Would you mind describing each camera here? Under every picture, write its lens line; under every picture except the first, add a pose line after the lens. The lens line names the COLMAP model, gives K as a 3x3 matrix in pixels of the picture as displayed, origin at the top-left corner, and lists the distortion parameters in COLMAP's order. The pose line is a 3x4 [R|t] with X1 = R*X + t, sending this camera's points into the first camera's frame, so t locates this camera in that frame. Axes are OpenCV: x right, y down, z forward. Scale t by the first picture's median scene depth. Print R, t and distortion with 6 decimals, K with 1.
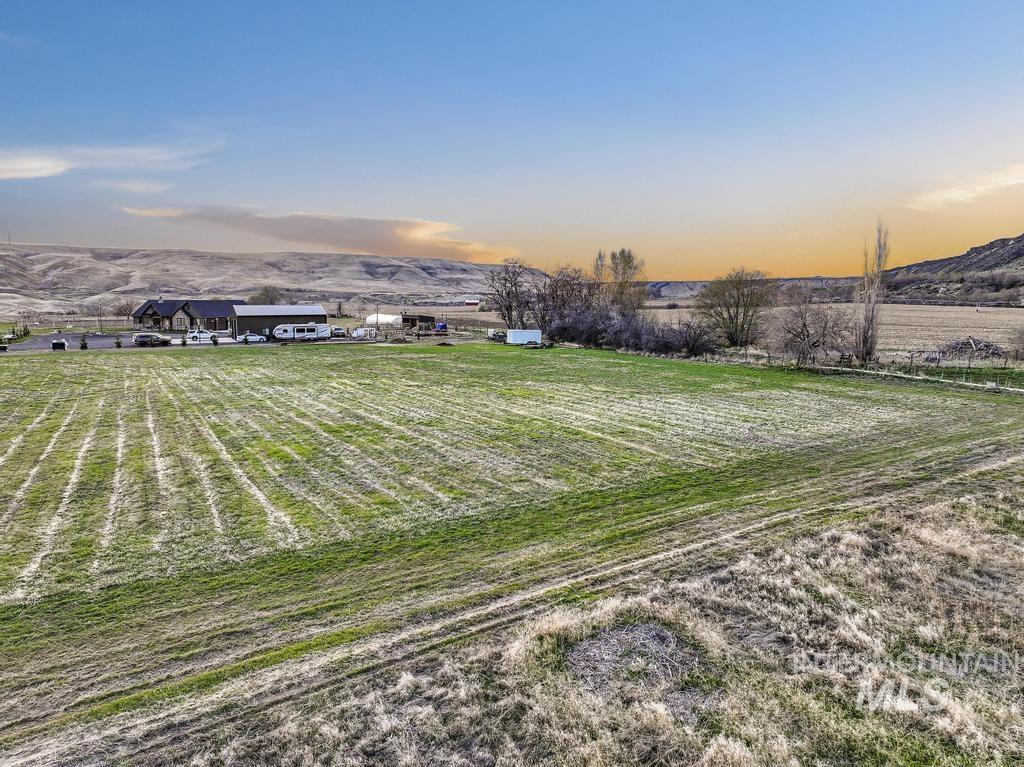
lens RADIAL K [[717.6, 0, 514.1], [0, 717.6, 385.4], [0, 0, 1]] dist [0.003703, 0.007242]
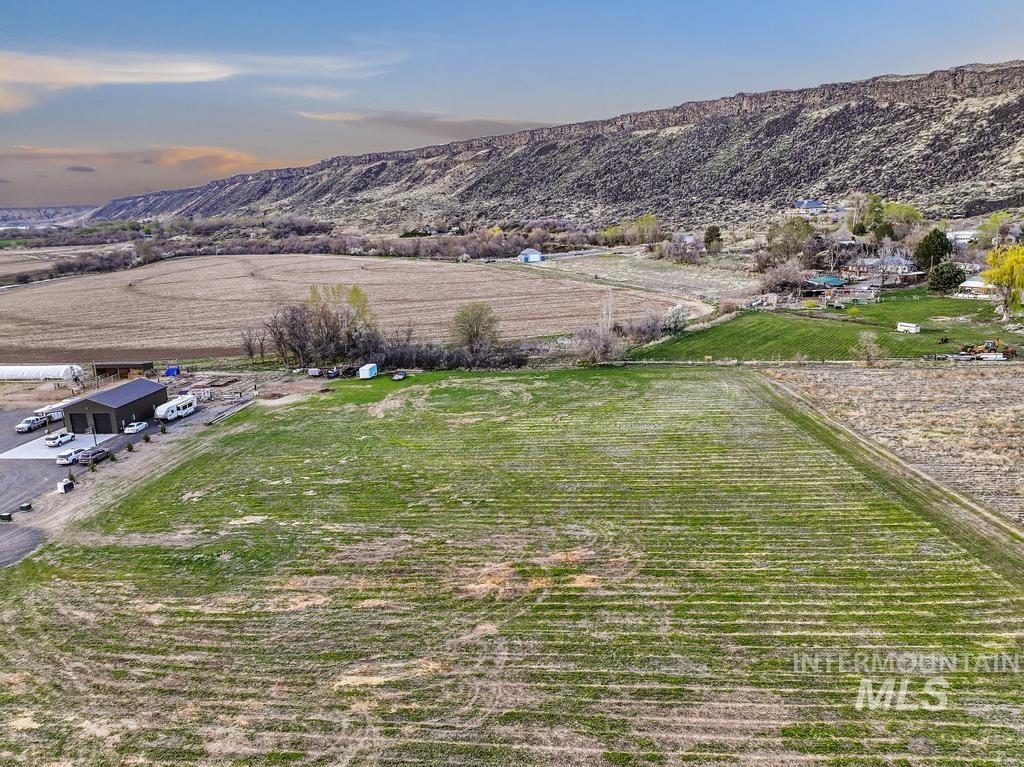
lens RADIAL K [[752.5, 0, 515.6], [0, 752.5, 380.5], [0, 0, 1]] dist [0.006184, 0.011736]
pose [[0.565001, -0.213799, 0.796909, -0.061553], [0.144839, 0.976547, 0.159304, -0.015805], [-0.812278, 0.025417, 0.582716, -0.003380]]
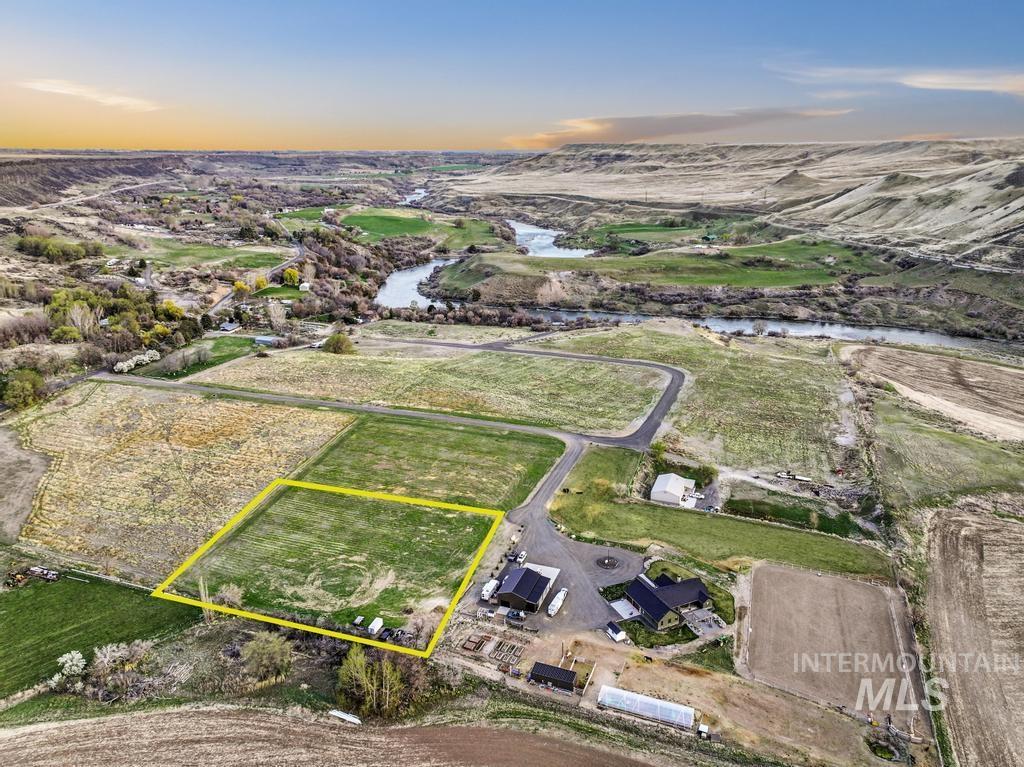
lens RADIAL K [[714.8, 0, 515.6], [0, 714.8, 384.4], [0, 0, 1]] dist [0.003720, 0.006022]
pose [[-0.738580, 0.207443, -0.641457, 0.054348], [-0.083869, 0.915818, 0.392738, -0.094324], [0.668929, 0.343867, -0.659007, 0.148101]]
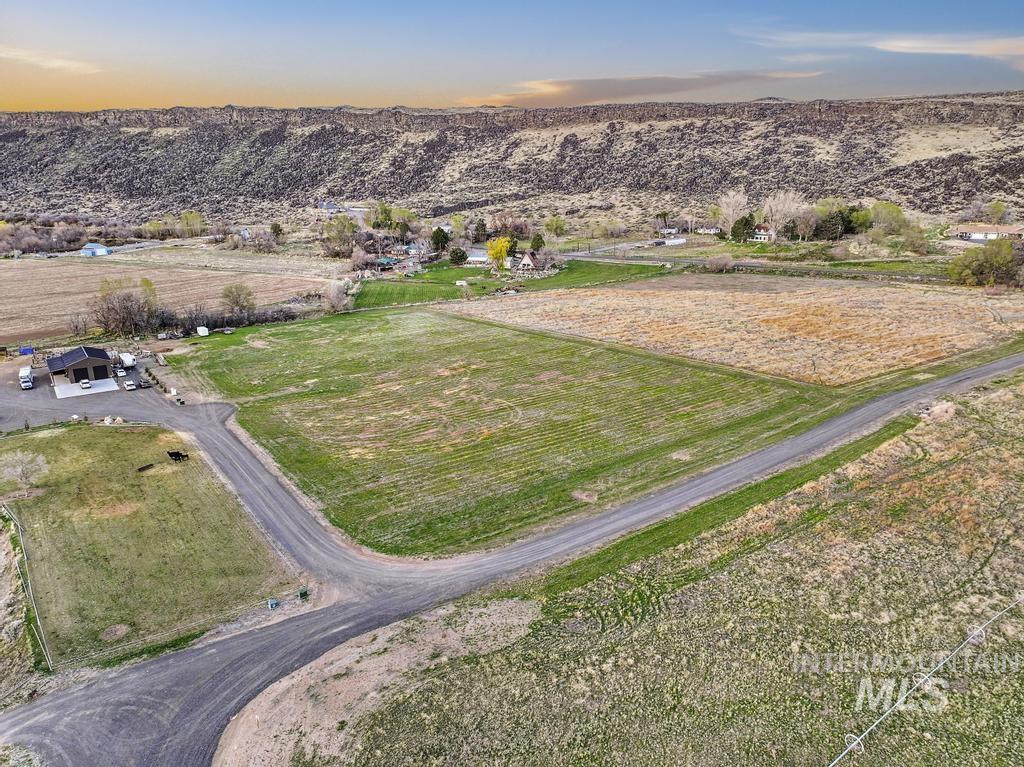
lens RADIAL K [[714.8, 0, 515.6], [0, 714.8, 384.4], [0, 0, 1]] dist [0.003720, 0.006022]
pose [[-0.135991, -0.279089, 0.950587, -0.133945], [0.131599, 0.945909, 0.296543, -0.027081], [-0.981931, 0.165423, -0.091908, 0.021632]]
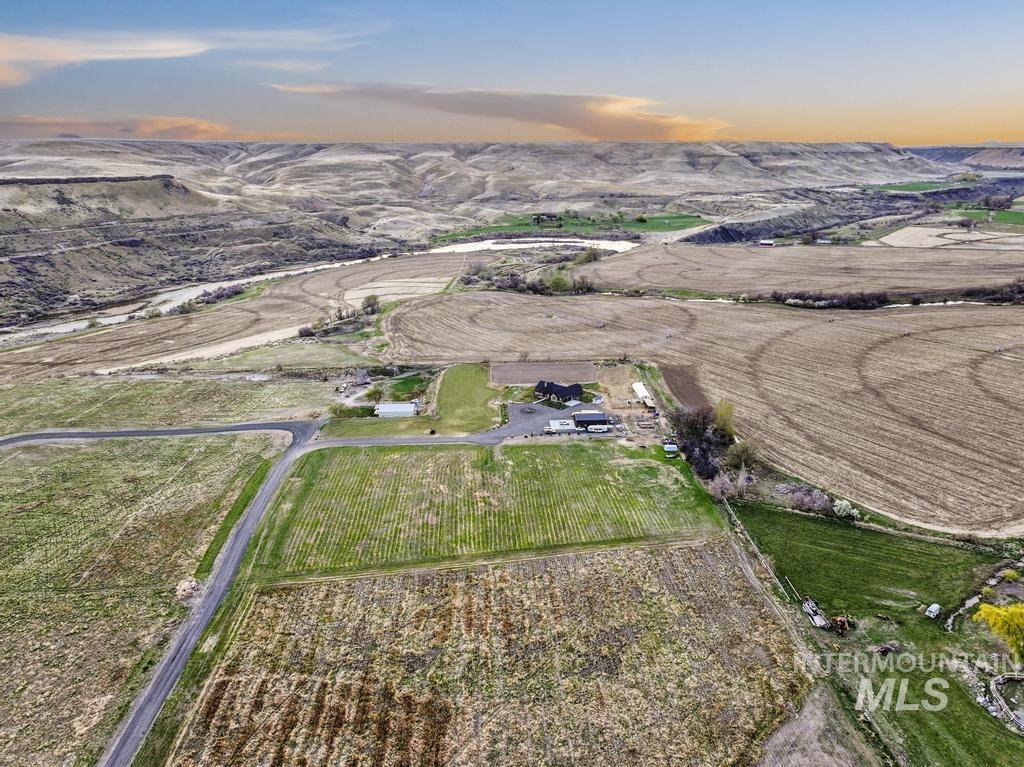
lens RADIAL K [[732.2, 0, 513.9], [0, 732.2, 385.7], [0, 0, 1]] dist [0.003417, 0.008028]
pose [[0.907216, 0.119072, -0.403462, 0.039127], [-0.043024, 0.980337, 0.192582, -0.055679], [0.418460, -0.157355, 0.894500, -0.120427]]
